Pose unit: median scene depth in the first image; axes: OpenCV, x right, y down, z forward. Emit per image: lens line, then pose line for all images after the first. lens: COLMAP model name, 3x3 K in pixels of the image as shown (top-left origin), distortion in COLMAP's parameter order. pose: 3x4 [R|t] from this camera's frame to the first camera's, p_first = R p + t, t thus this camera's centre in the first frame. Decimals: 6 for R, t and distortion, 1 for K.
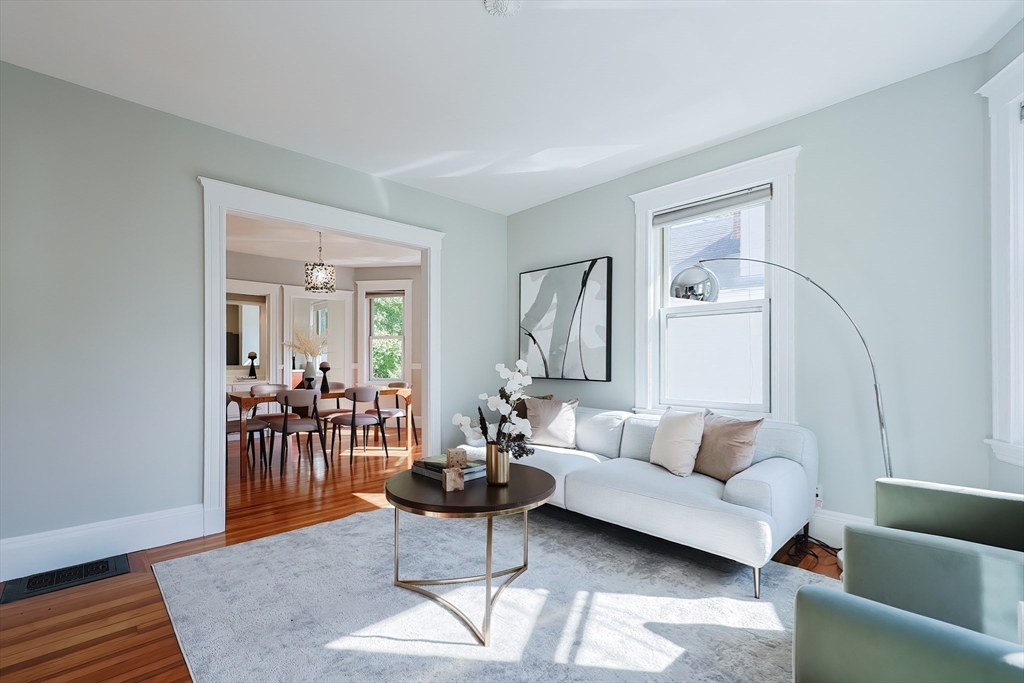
lens RADIAL K [[440.3, 0, 507.5], [0, 440.3, 361.6], [0, 0, 1]] dist [-0.003615, 0.000391]
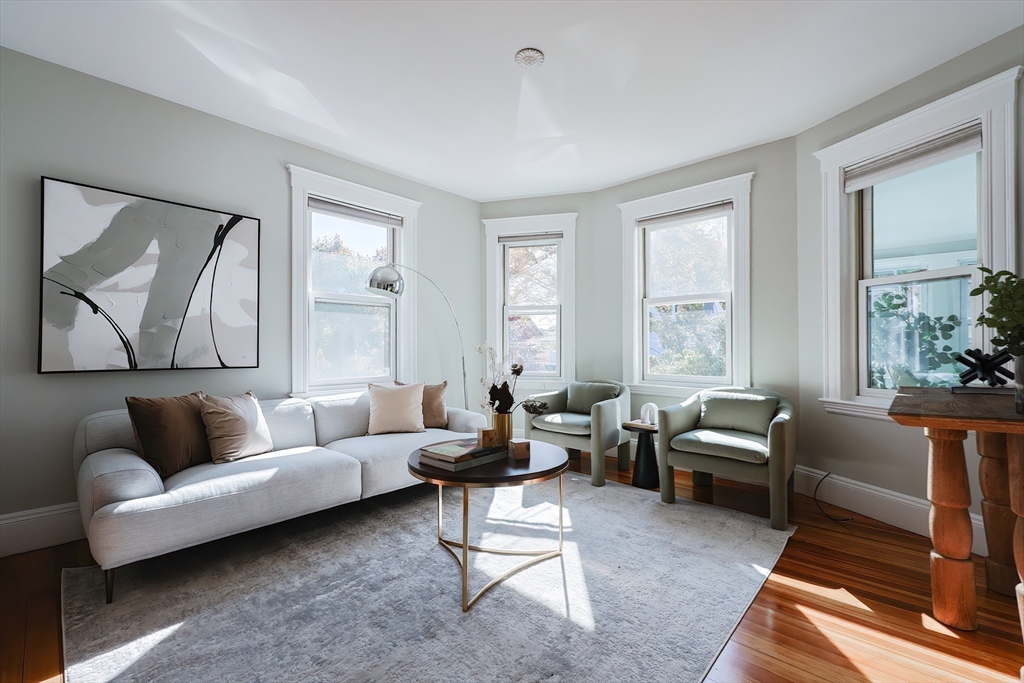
lens RADIAL K [[440.3, 0, 510.5], [0, 440.3, 342.6], [0, 0, 1]] dist [-0.003615, 0.000391]
pose [[-0.050708, 0.003113, 0.998709, -0.619392], [-0.002122, 0.999993, -0.003225, -0.000390], [-0.998711, -0.002283, -0.050701, 0.543267]]
